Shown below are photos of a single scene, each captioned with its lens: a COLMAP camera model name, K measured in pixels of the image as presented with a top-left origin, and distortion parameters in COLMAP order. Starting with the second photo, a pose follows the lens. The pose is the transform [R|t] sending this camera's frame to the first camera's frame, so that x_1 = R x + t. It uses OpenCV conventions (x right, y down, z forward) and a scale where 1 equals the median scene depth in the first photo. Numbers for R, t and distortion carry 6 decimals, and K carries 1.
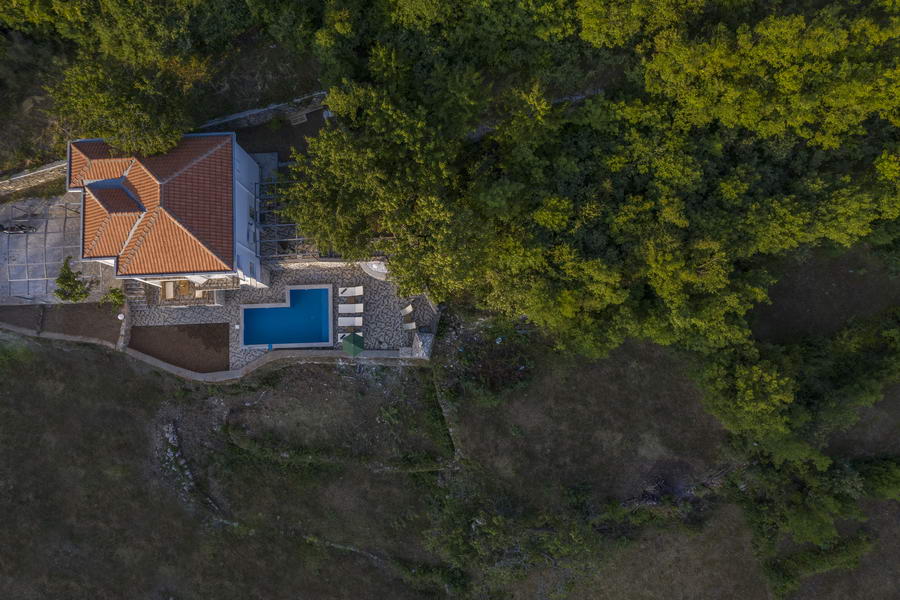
lens RADIAL K [[708.3, 0, 450.0], [0, 708.3, 300.0], [0, 0, 1]] dist [-0.011194, 0.002290]
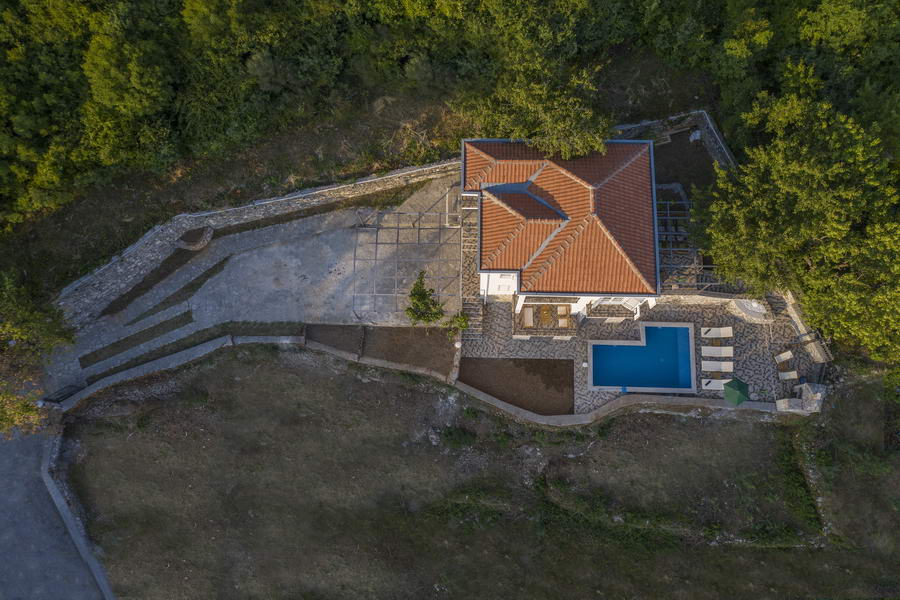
lens RADIAL K [[708.3, 0, 450.0], [0, 708.3, 300.0], [0, 0, 1]] dist [-0.011194, 0.002290]
pose [[0.998130, 0.059440, -0.014239, -0.462713], [-0.060620, 0.992497, -0.106183, 0.062015], [0.007820, 0.106847, 0.994245, 0.116762]]
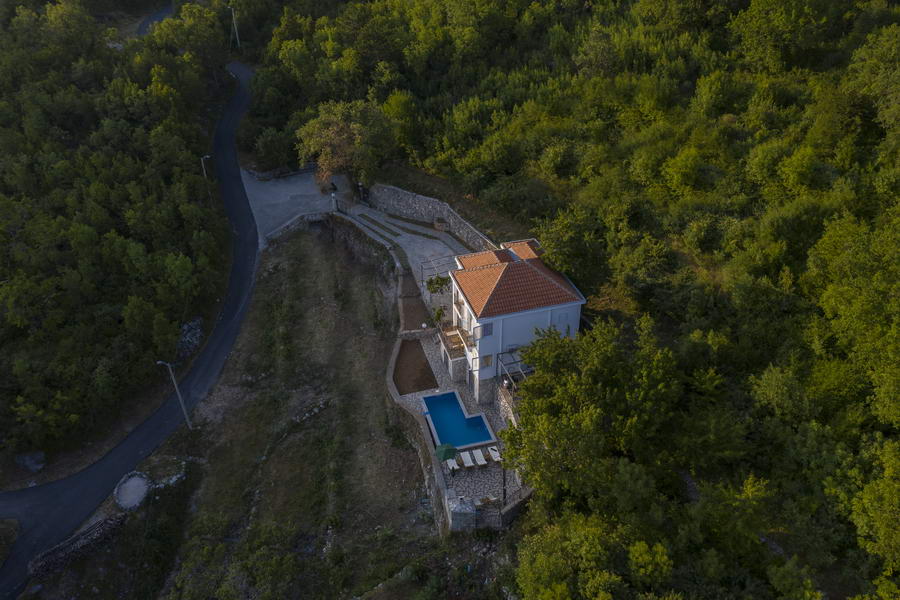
lens RADIAL K [[708.3, 0, 450.0], [0, 708.3, 300.0], [0, 0, 1]] dist [-0.011194, 0.002290]
pose [[0.241013, 0.549497, -0.799978, 0.546437], [-0.962888, 0.238565, -0.126226, 0.128976], [0.121486, 0.800712, 0.586602, 0.209922]]
